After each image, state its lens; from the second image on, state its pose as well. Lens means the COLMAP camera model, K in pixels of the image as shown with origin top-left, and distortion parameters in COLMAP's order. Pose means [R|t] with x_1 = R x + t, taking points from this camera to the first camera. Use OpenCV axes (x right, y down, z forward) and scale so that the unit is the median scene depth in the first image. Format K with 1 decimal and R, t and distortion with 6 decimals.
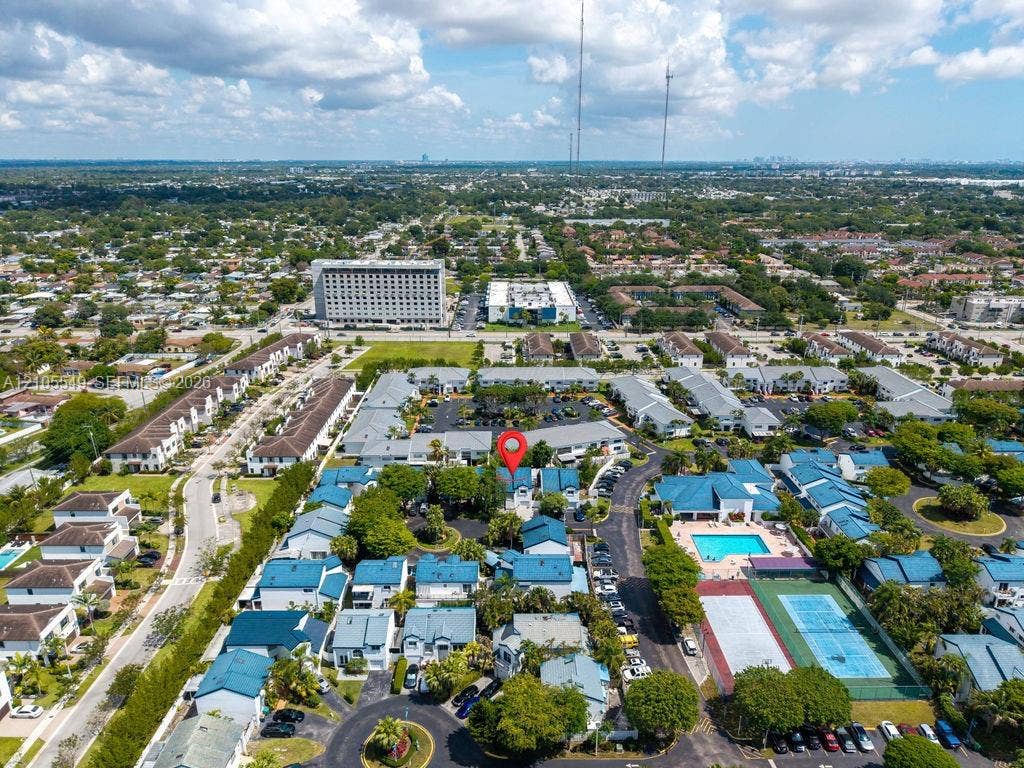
lens RADIAL K [[683.5, 0, 507.4], [0, 683.5, 397.1], [0, 0, 1]] dist [0.044338, -0.053790]
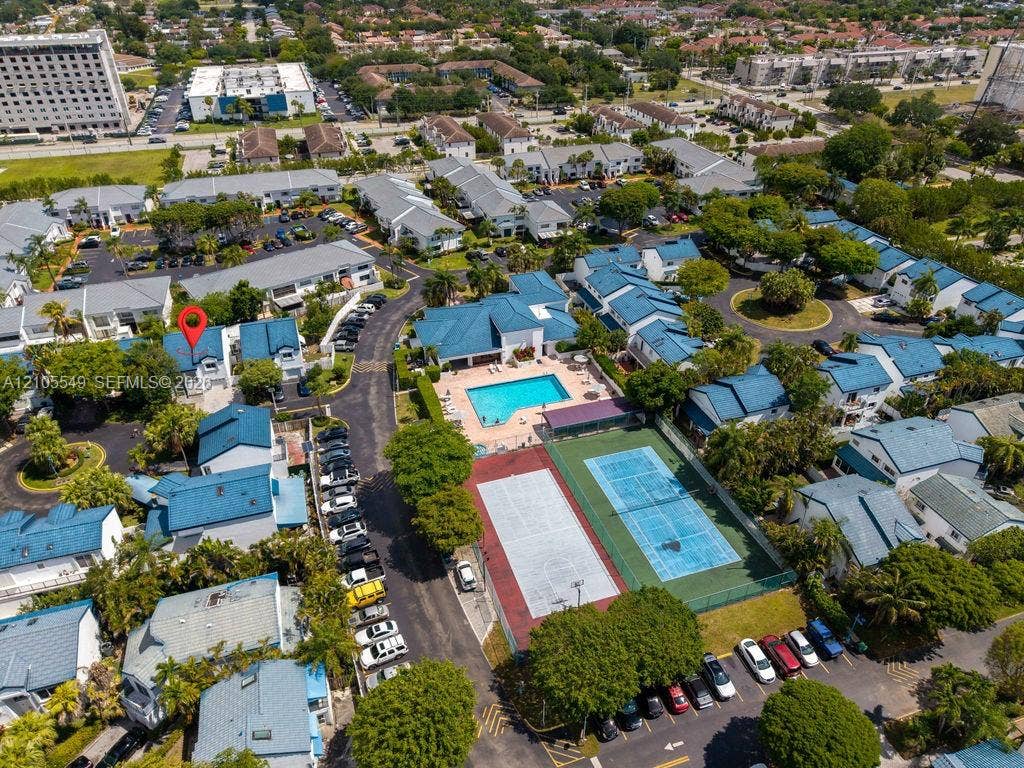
lens RADIAL K [[683.5, 0, 507.4], [0, 683.5, 397.1], [0, 0, 1]] dist [0.044338, -0.053790]
pose [[0.953672, -0.169409, 0.248616, 0.100418], [0.100751, 0.958510, 0.266662, 0.018016], [-0.283476, -0.229260, 0.931172, 0.249815]]
